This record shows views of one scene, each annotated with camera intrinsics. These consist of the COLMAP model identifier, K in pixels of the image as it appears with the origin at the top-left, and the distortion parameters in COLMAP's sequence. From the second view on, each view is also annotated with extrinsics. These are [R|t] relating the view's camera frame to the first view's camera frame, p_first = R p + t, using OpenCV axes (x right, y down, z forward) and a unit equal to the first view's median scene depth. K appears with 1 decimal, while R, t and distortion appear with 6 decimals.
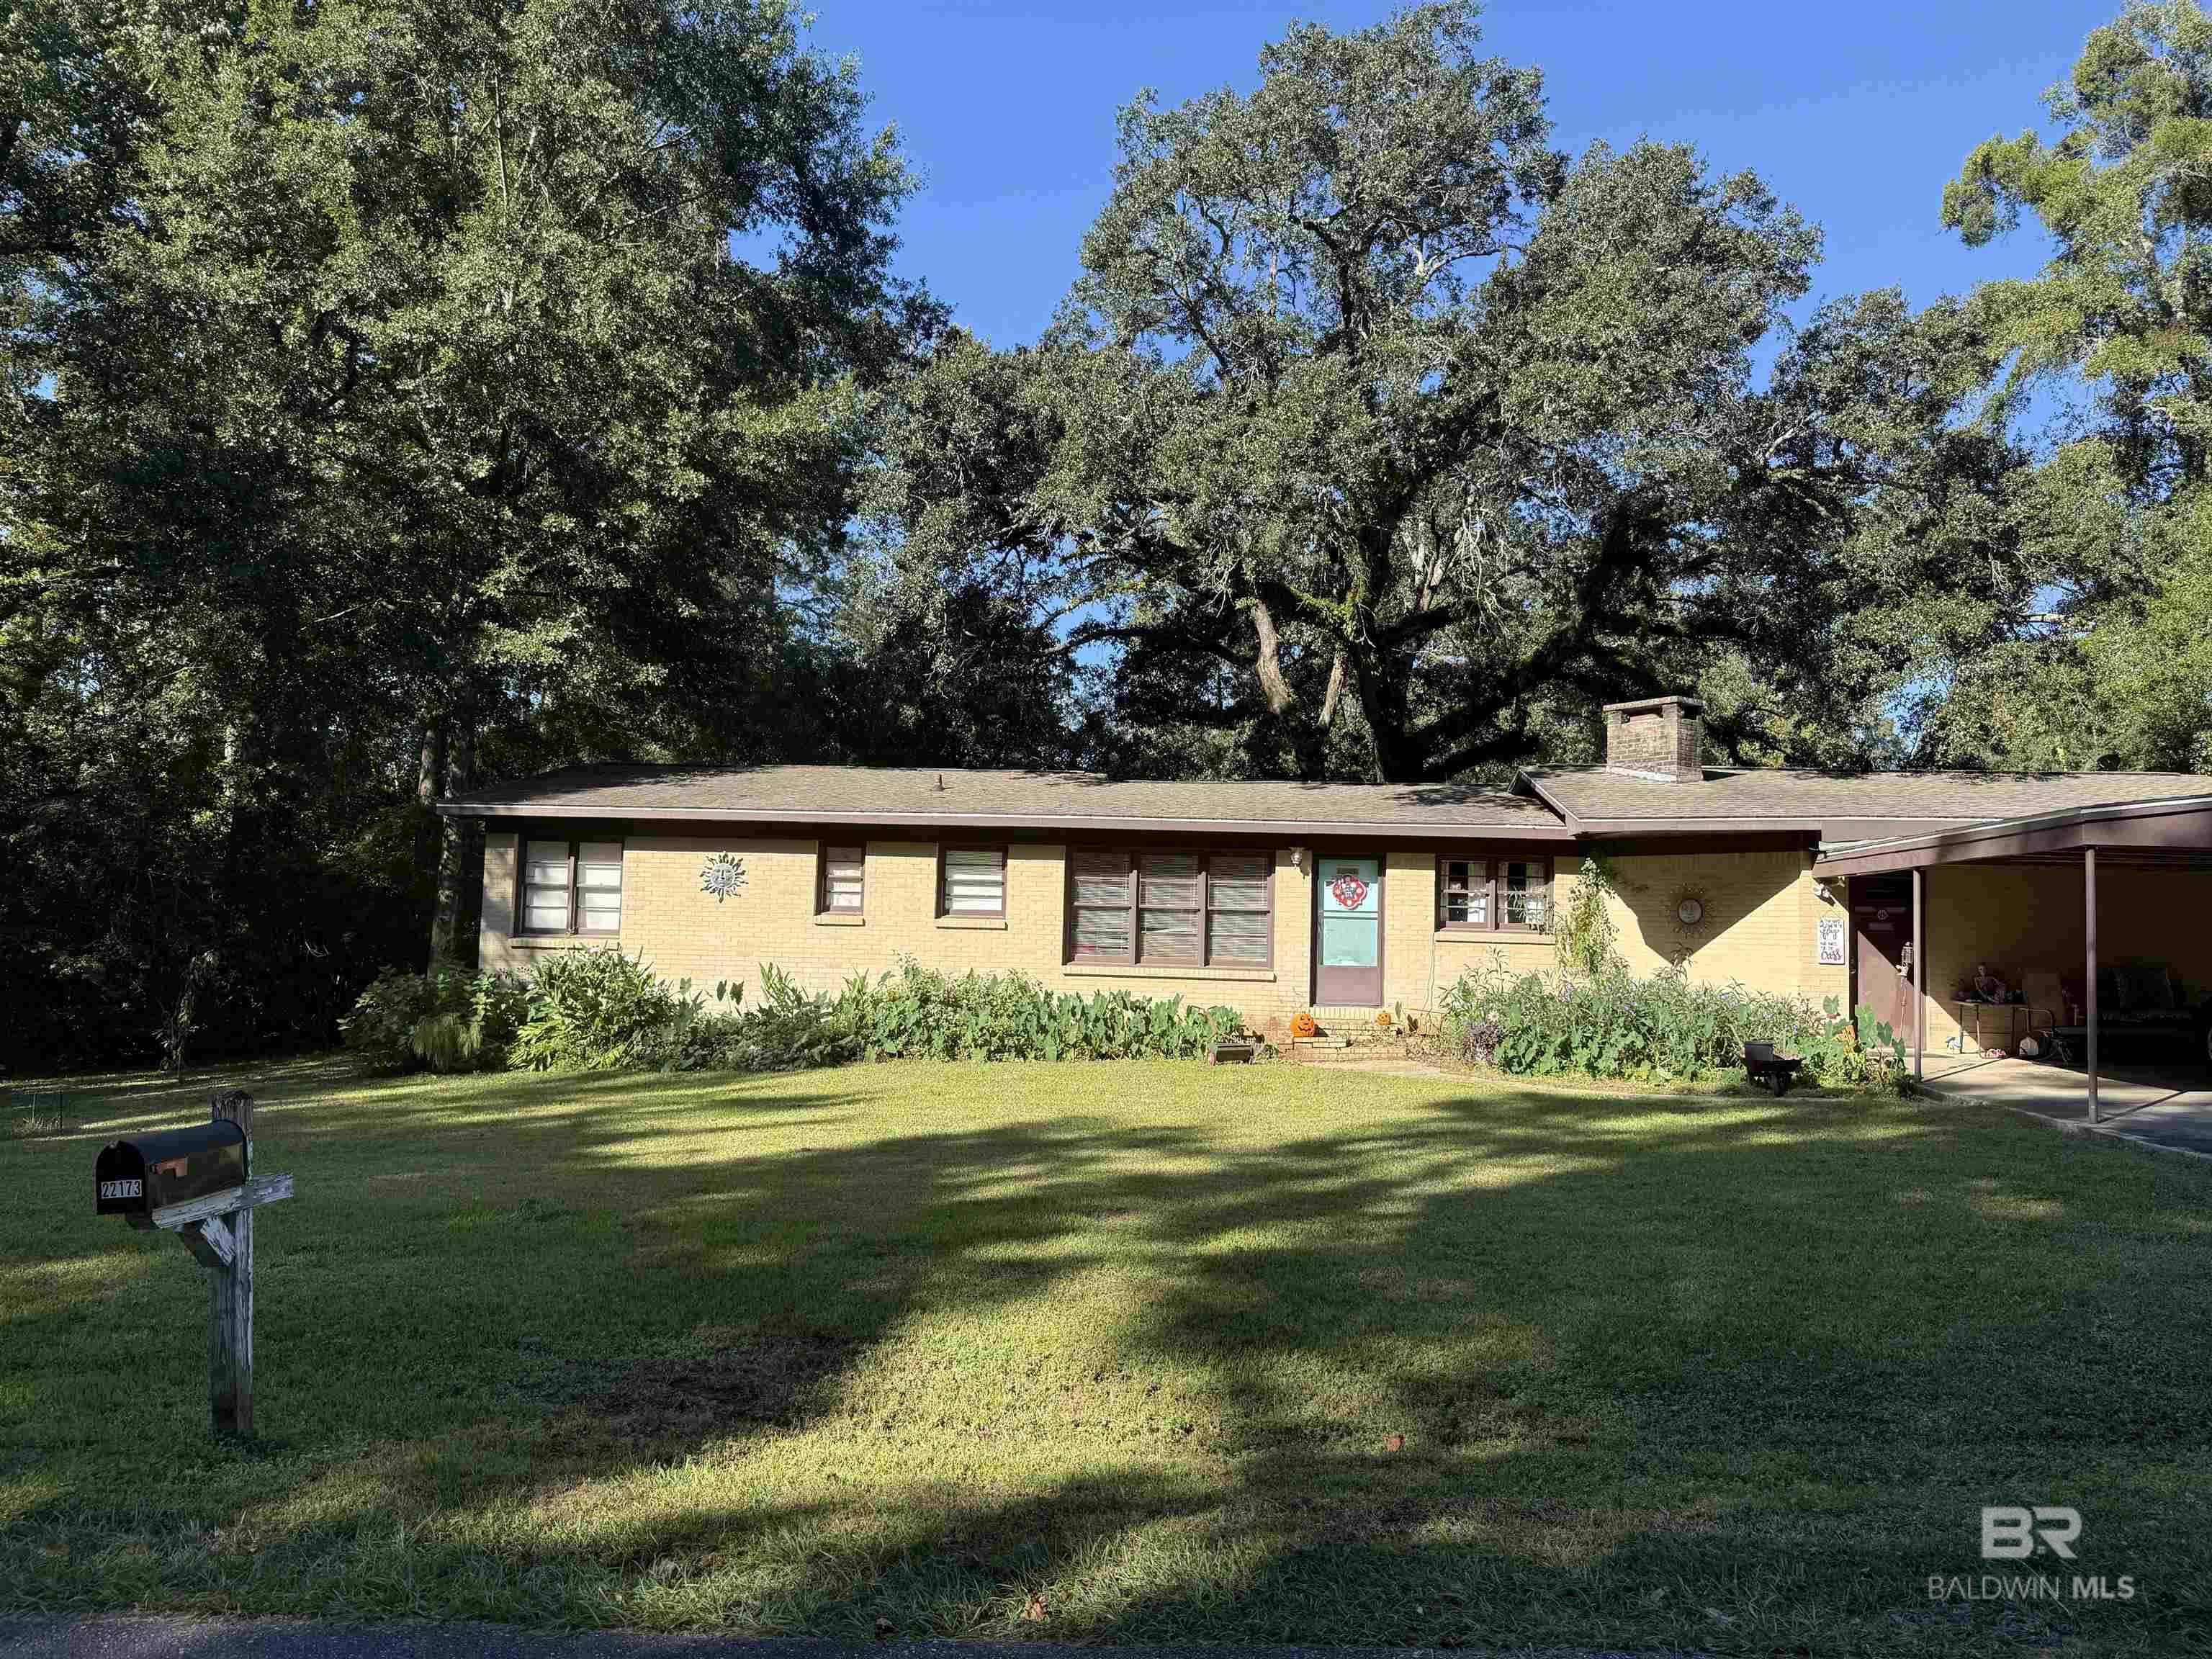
lens RADIAL K [[1546.9, 0, 1106.0], [0, 1546.9, 829.5], [0, 0, 1]] dist [0.179478, -0.367102]
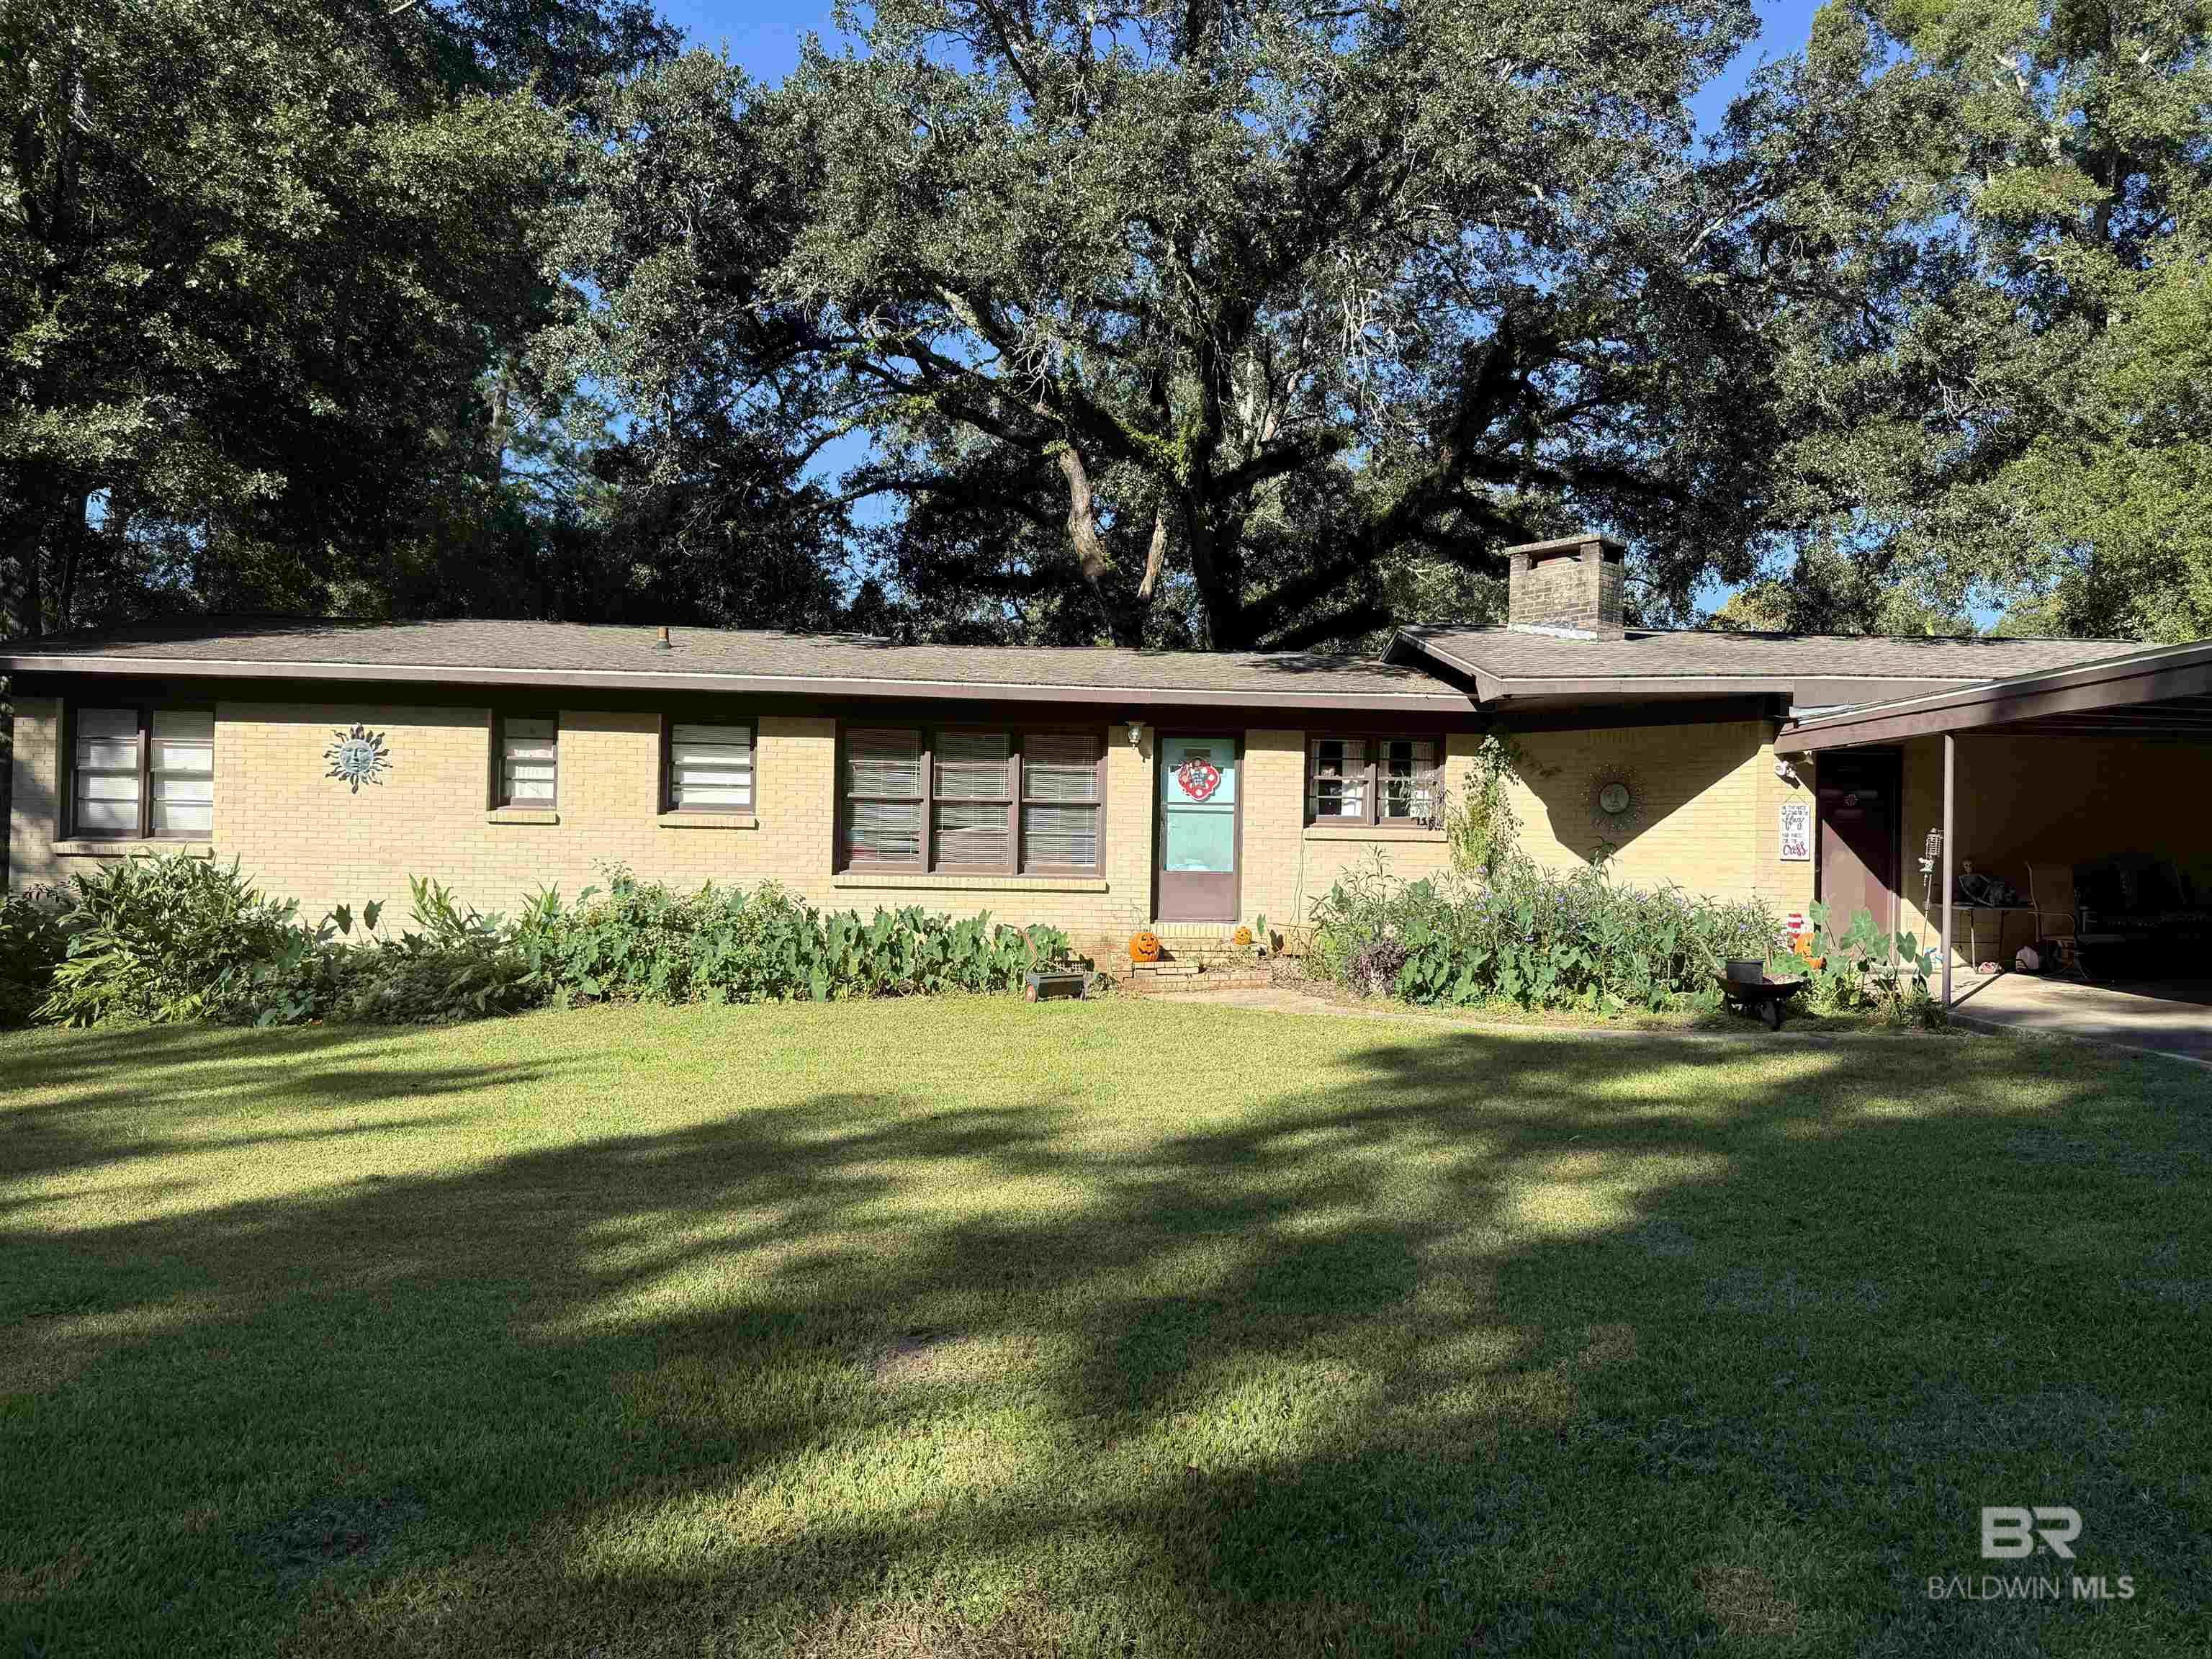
lens RADIAL K [[1546.9, 0, 1106.0], [0, 1546.9, 829.5], [0, 0, 1]] dist [0.179478, -0.367102]
pose [[0.990399, -0.005232, 0.138139, -0.000439], [-0.002109, 0.998595, 0.052941, 0.024314], [-0.138222, -0.052724, 0.988997, 0.222773]]
